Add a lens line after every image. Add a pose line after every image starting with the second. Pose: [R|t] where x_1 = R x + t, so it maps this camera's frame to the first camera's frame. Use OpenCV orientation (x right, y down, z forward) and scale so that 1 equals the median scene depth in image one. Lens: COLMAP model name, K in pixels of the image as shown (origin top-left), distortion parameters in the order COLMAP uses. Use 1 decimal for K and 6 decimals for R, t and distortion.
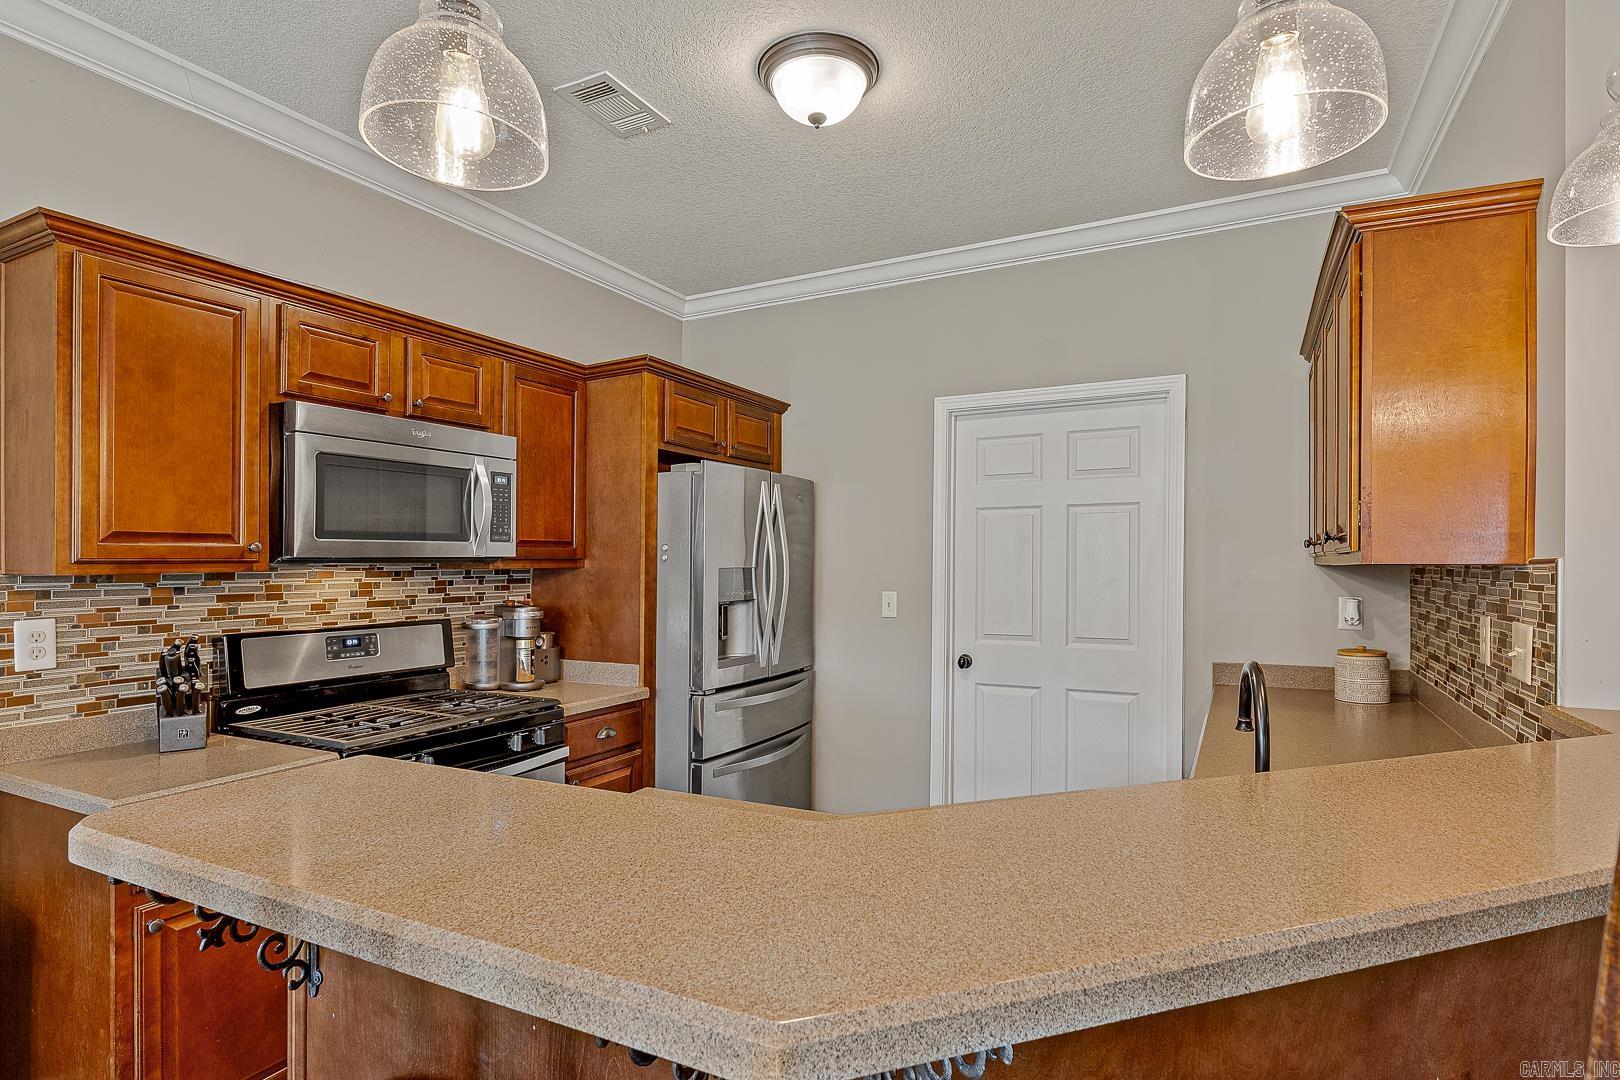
lens RADIAL K [[822.9, 0, 813.4], [0, 822.9, 555.5], [0, 0, 1]] dist [-0.003186, -0.000675]
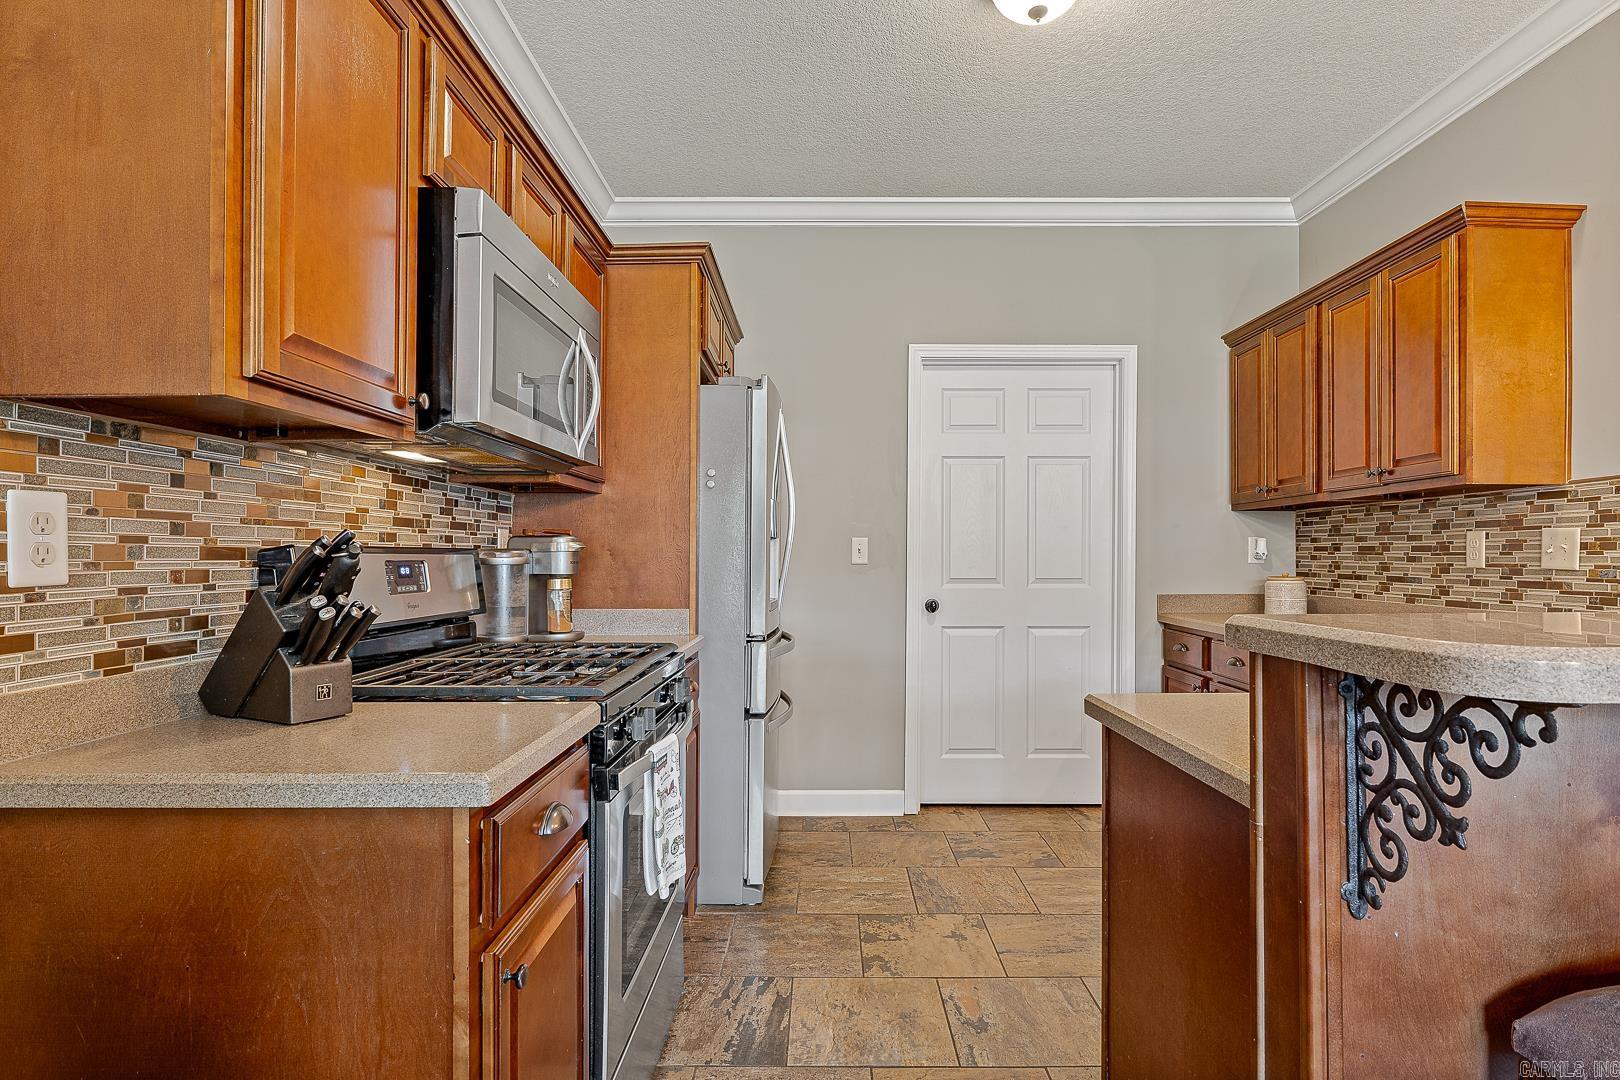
lens RADIAL K [[811.2, 0, 818.2], [0, 811.2, 554.5], [0, 0, 1]] dist [-0.002283, -0.000371]
pose [[0.890160, 0.005170, 0.455618, -0.646447], [-0.008289, 0.999954, 0.004847, 0.098365], [-0.455572, -0.008092, 0.890162, 0.268687]]
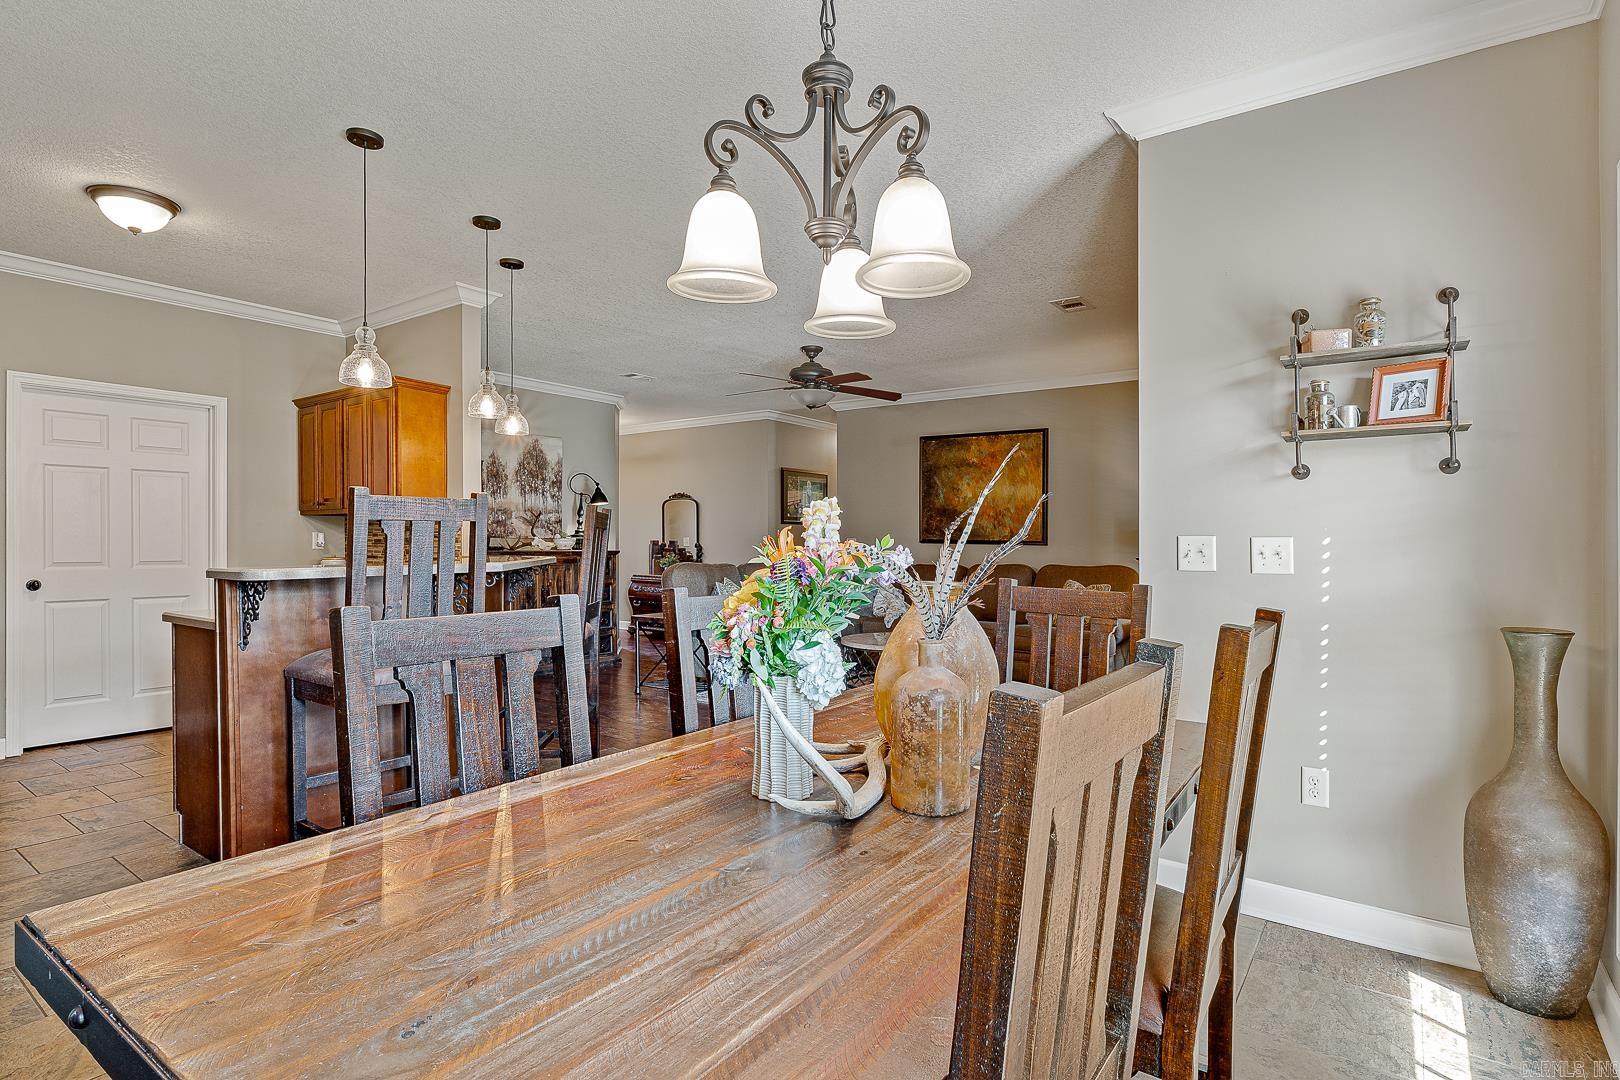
lens RADIAL K [[811.2, 0, 818.2], [0, 811.2, 554.5], [0, 0, 1]] dist [-0.002283, -0.000371]
pose [[0.148127, -0.012104, 0.988894, -1.383820], [-0.013176, 0.999812, 0.014211, 0.077575], [-0.988881, -0.015135, 0.147940, -0.589106]]
